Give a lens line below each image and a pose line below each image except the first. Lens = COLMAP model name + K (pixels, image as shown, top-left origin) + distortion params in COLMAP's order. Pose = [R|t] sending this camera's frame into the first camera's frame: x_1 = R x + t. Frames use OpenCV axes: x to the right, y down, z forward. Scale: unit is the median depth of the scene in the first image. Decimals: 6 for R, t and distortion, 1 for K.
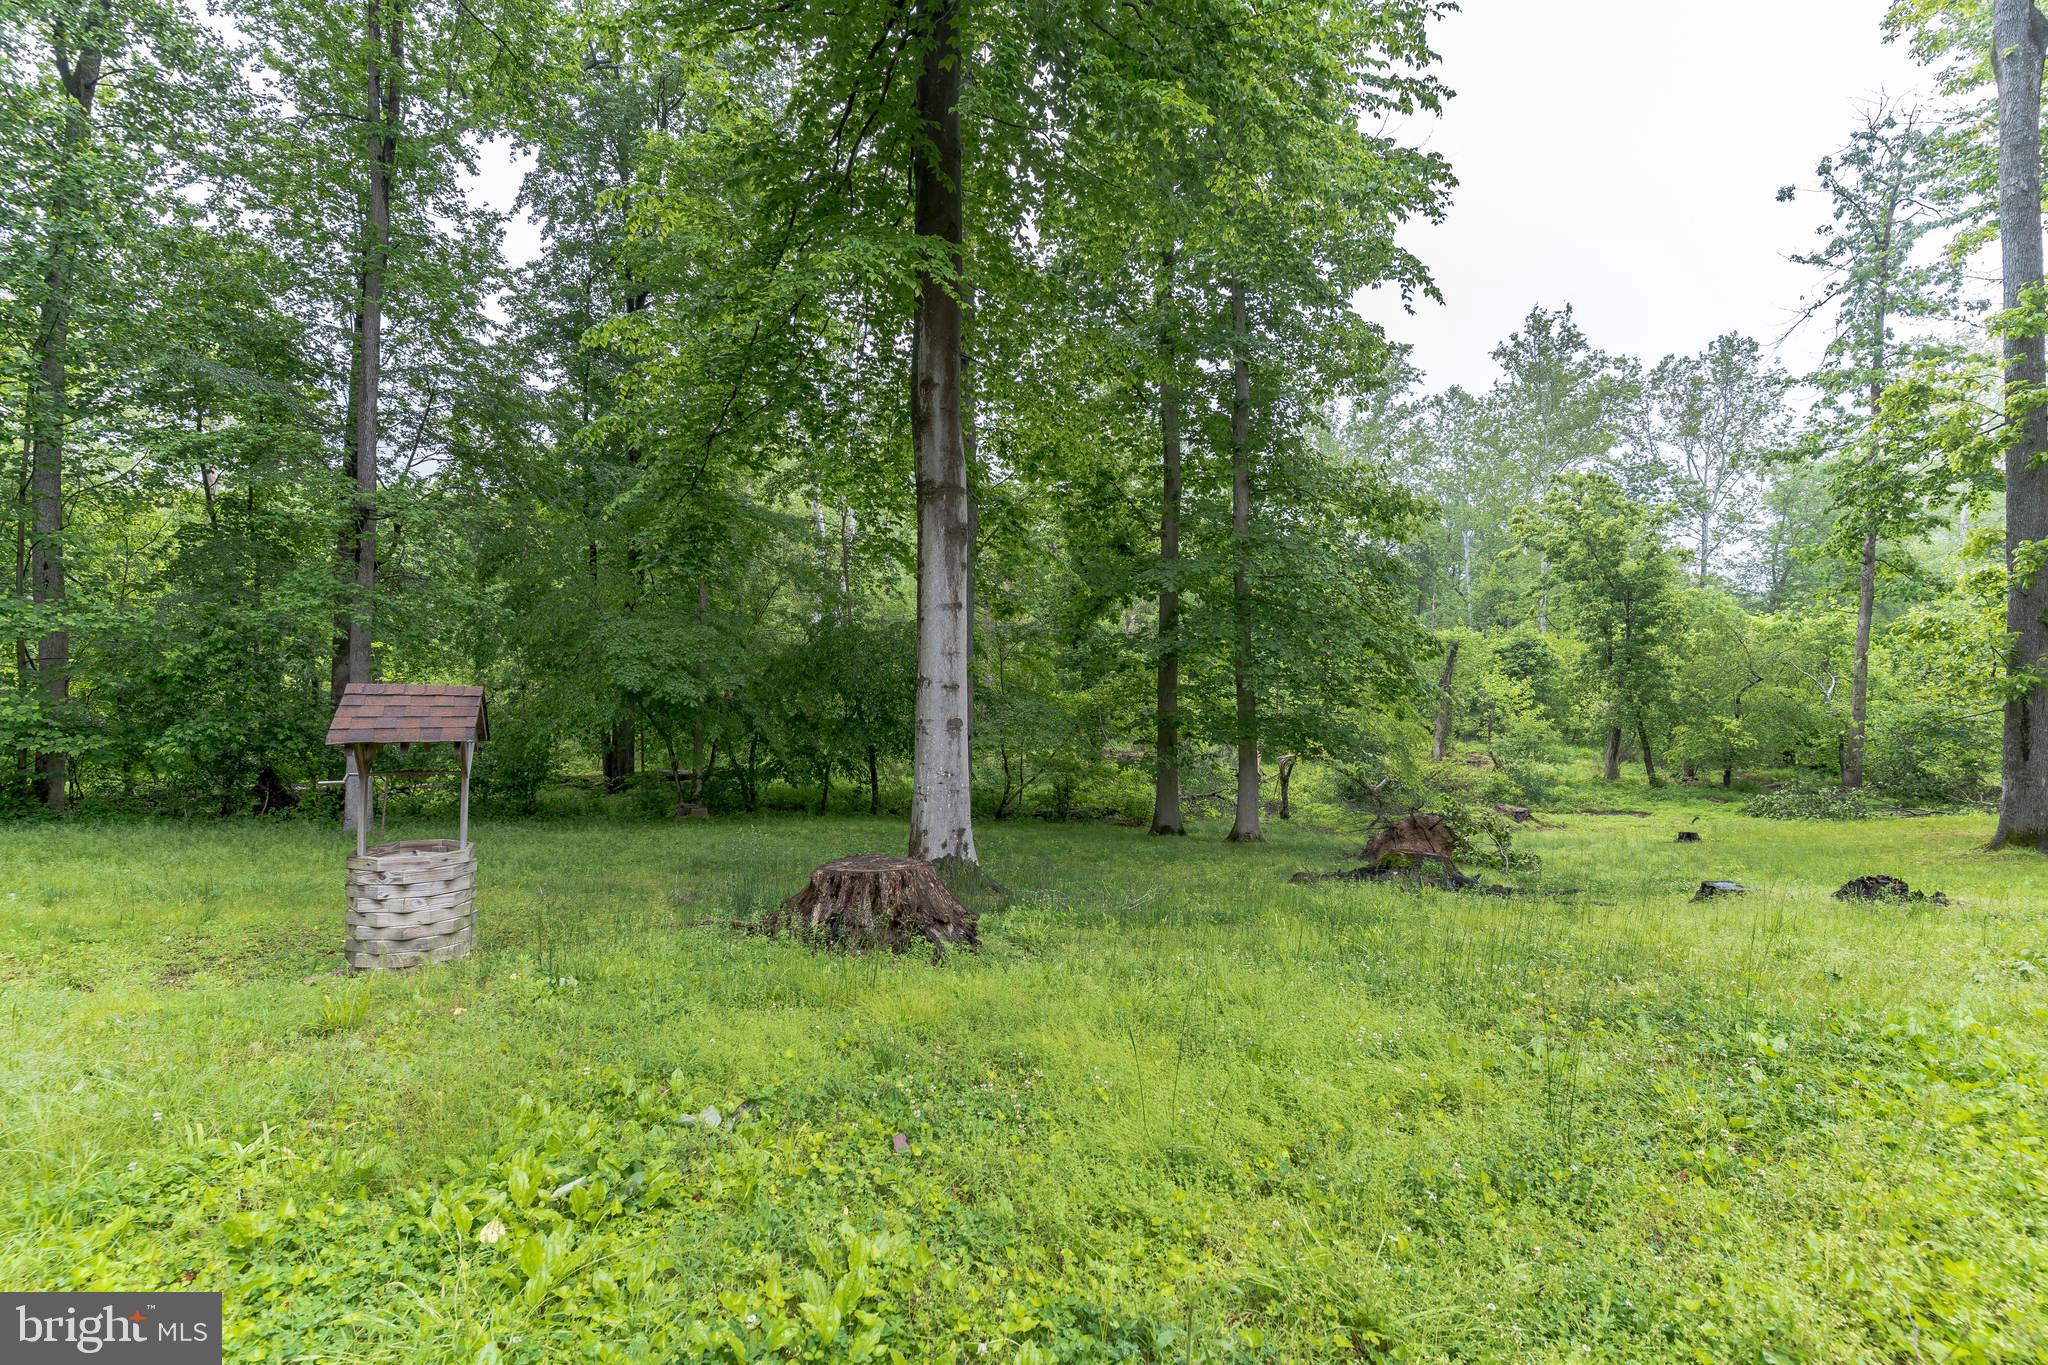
lens RADIAL K [[977.6, 0, 1005.5], [0, 977.6, 660.5], [0, 0, 1]] dist [0.002513, 0.000889]
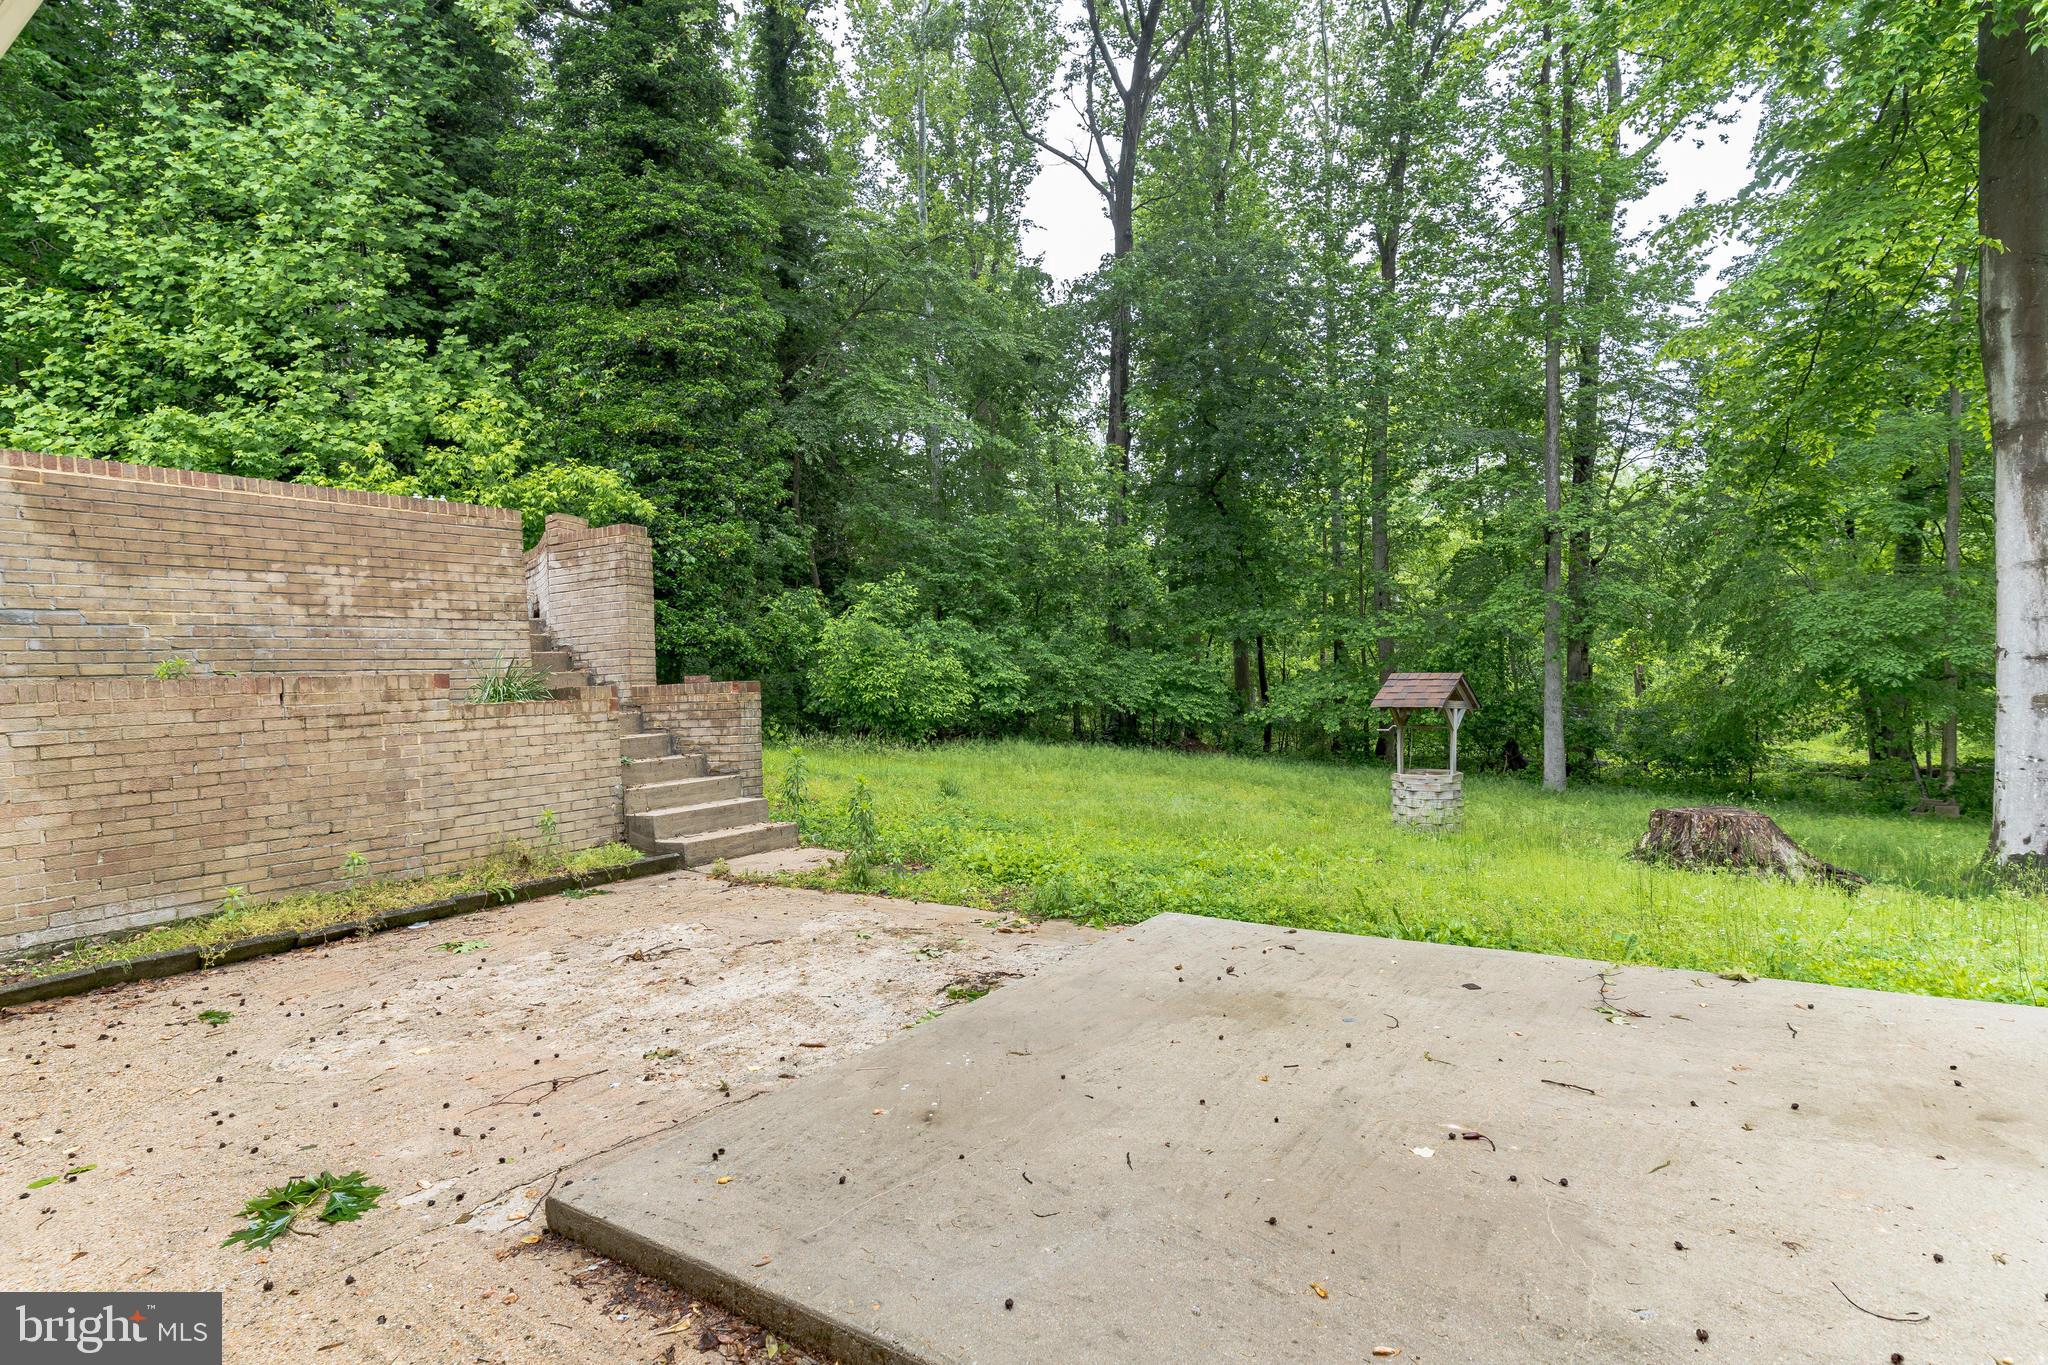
lens RADIAL K [[977.6, 0, 1005.5], [0, 977.6, 660.5], [0, 0, 1]] dist [0.002513, 0.000889]
pose [[0.360091, -0.033645, -0.932310, 0.407904], [0.052300, 0.998506, -0.015834, -0.005353], [0.931450, -0.043059, 0.361313, -0.151959]]
